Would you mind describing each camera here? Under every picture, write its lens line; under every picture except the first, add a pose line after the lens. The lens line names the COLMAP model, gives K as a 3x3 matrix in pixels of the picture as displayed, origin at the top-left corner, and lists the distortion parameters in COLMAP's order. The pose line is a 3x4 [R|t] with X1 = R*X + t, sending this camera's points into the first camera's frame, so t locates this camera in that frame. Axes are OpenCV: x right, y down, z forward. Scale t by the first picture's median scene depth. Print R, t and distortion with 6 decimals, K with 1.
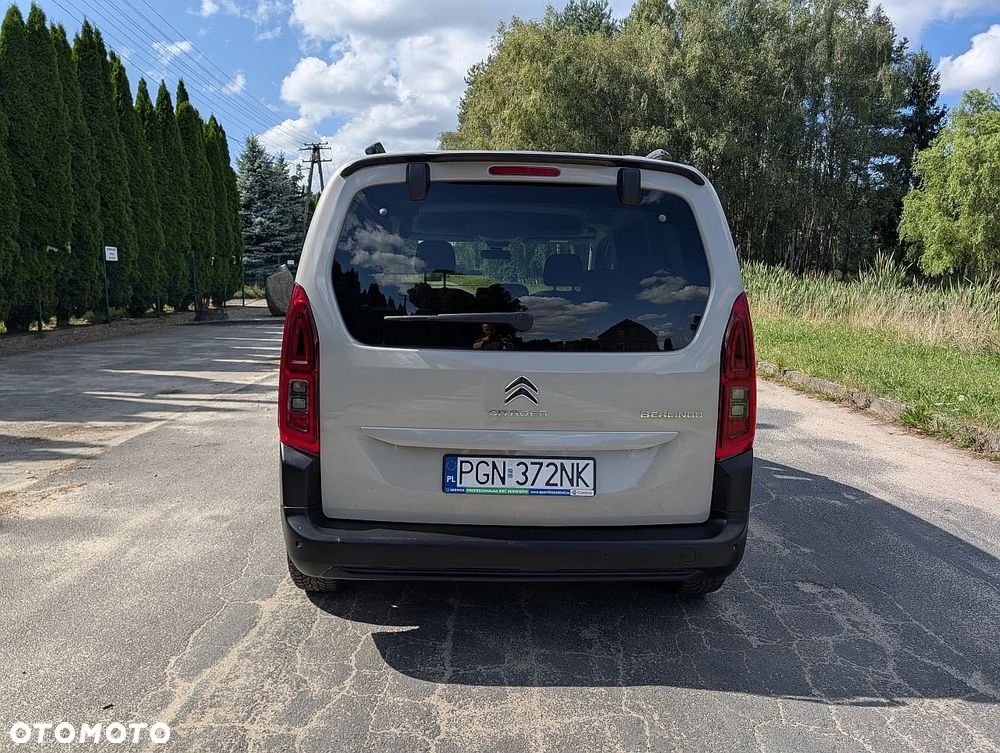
lens RADIAL K [[720.5, 0, 490.6], [0, 720.5, 369.0], [0, 0, 1]] dist [0.010990, -0.007593]
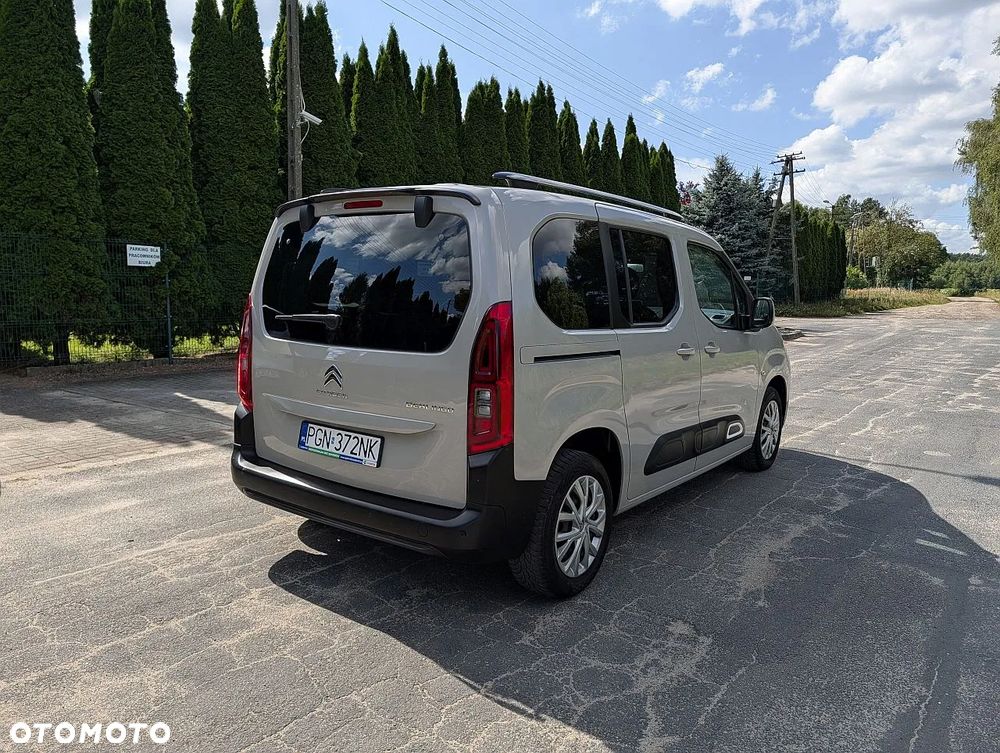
lens RADIAL K [[717.2, 0, 487.7], [0, 717.2, 376.2], [0, 0, 1]] dist [0.009670, -0.003444]
pose [[0.779141, 0.072855, -0.622600, 1.021991], [-0.080385, 0.996635, 0.016026, -0.012140], [0.621673, 0.037561, 0.782376, 0.163119]]
